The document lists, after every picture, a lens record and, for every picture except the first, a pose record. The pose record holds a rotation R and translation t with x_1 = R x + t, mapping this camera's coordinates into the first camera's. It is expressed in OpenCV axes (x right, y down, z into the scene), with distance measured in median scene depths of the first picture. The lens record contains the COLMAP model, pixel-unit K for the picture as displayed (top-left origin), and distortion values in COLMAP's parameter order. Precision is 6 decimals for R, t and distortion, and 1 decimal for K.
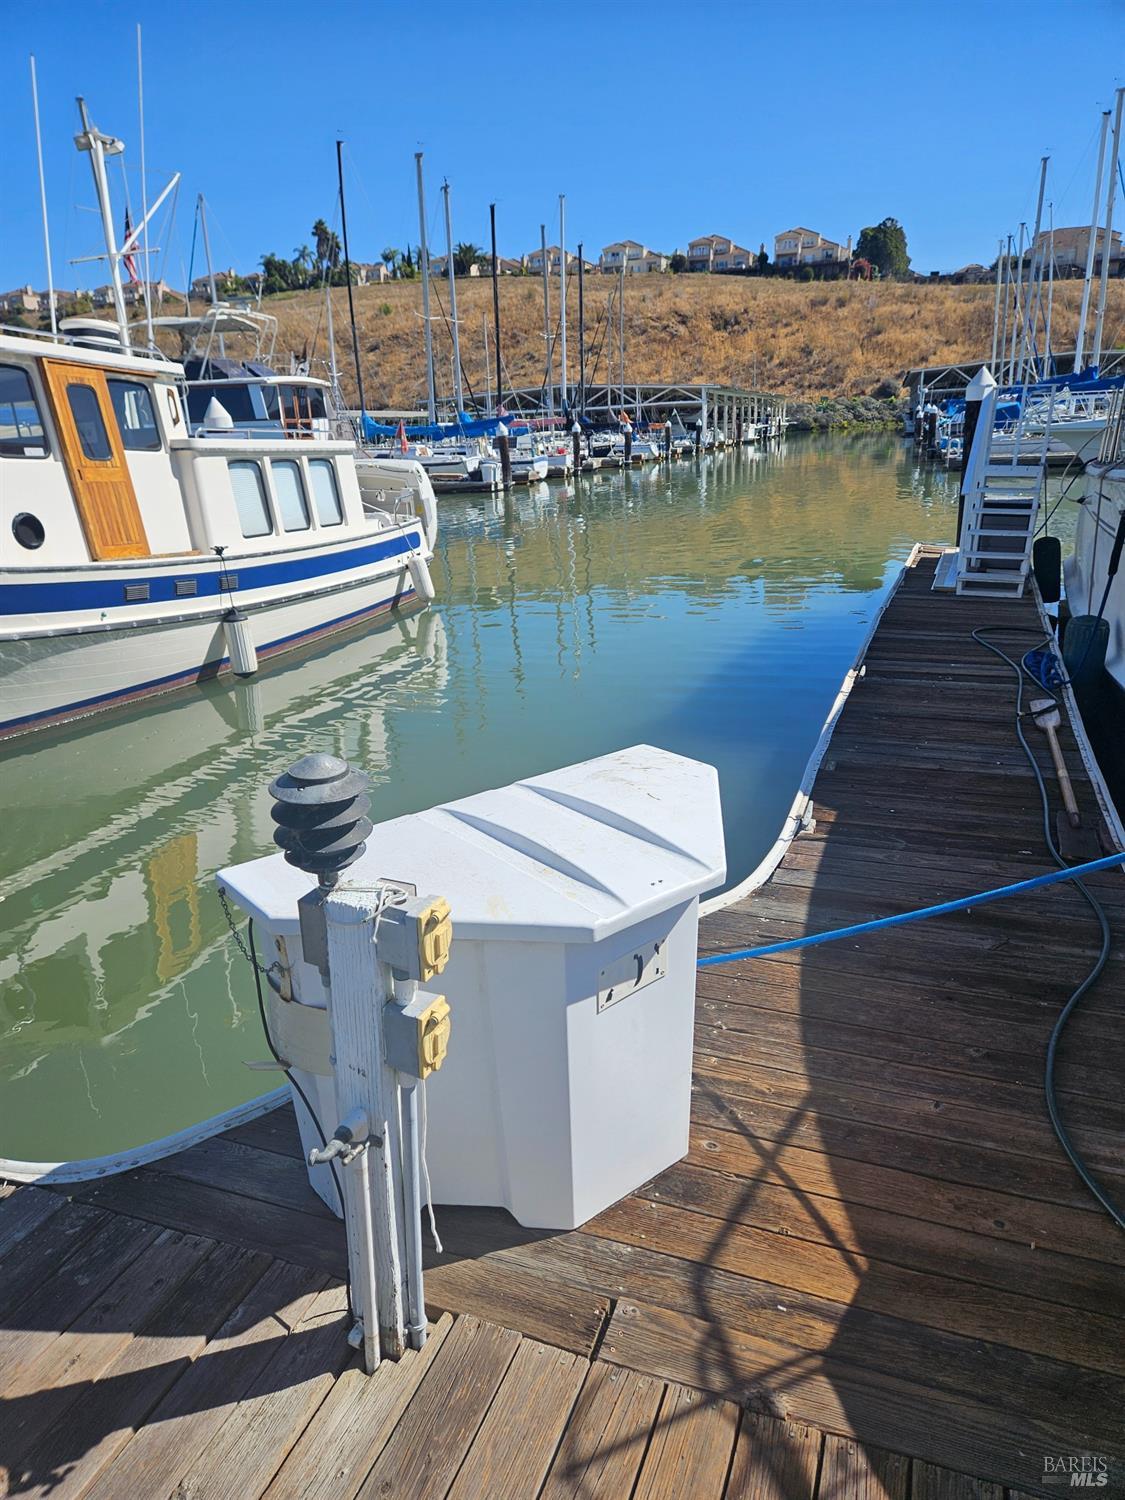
lens RADIAL K [[1017.3, 0, 562.5], [0, 1017.3, 750.0], [0, 0, 1]] dist [0.020983, 0.000251]
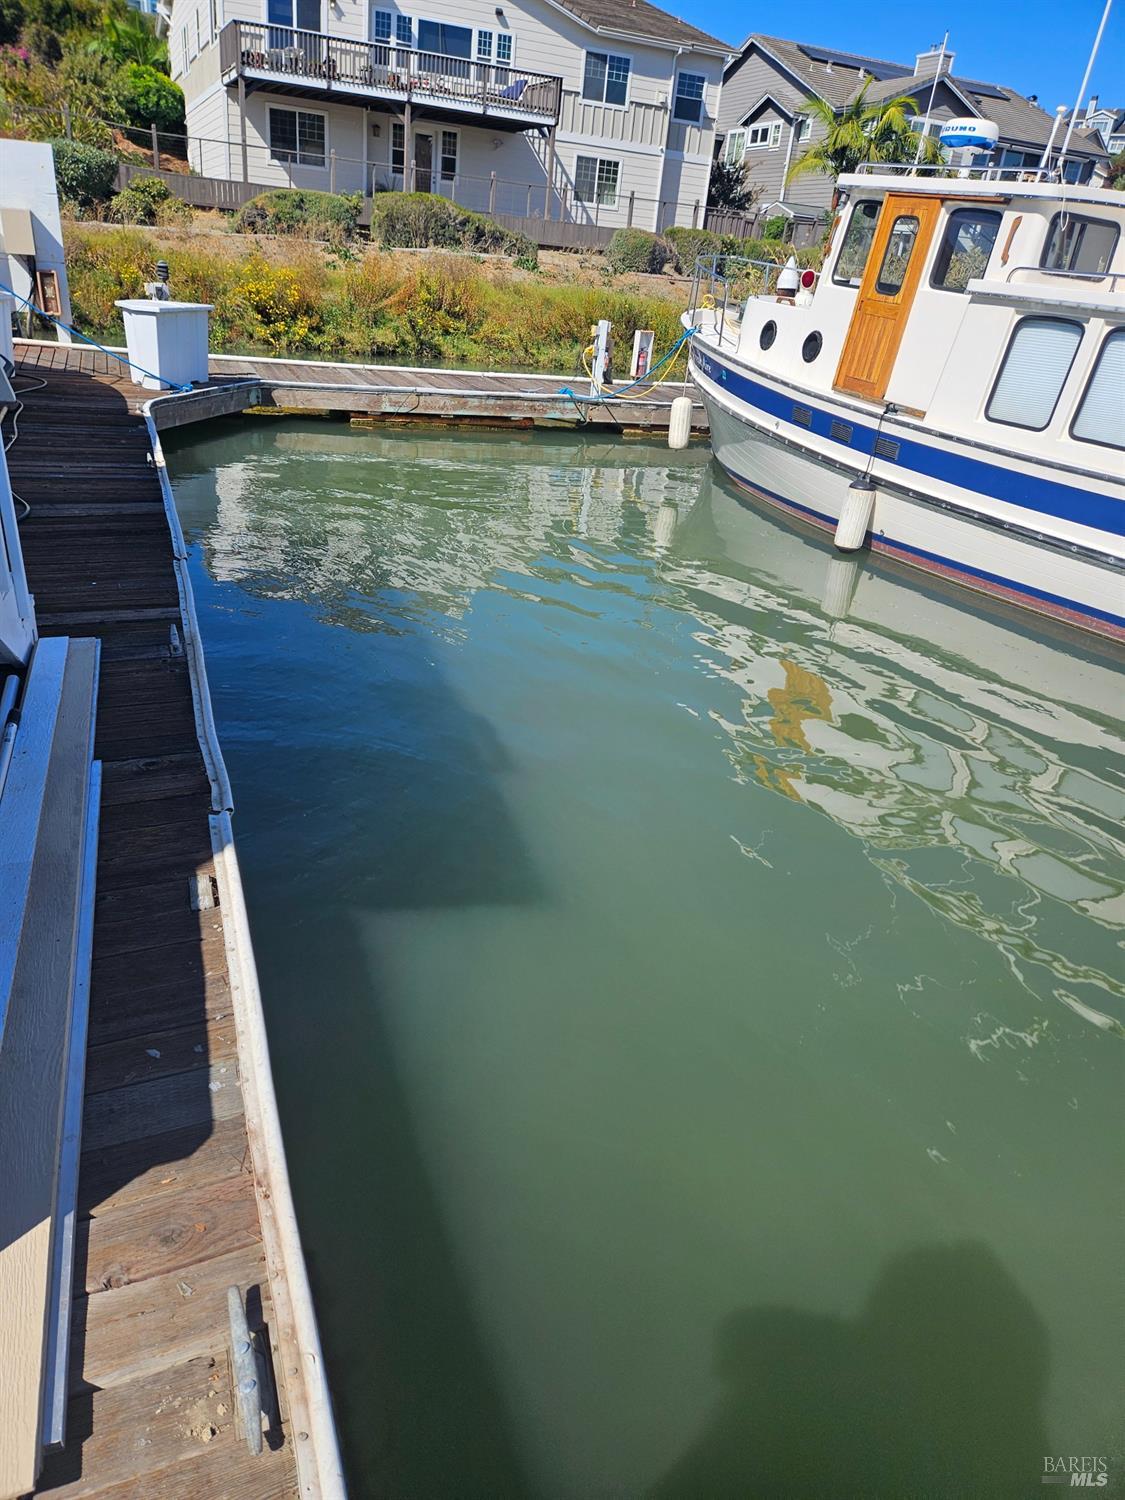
lens RADIAL K [[1017.3, 0, 562.5], [0, 1017.3, 750.0], [0, 0, 1]] dist [0.020983, 0.000251]
pose [[-0.751706, 0.233768, -0.616677, 0.483675], [-0.265049, 0.749145, 0.607067, -0.437312], [0.603894, 0.619785, -0.501177, 1.467567]]
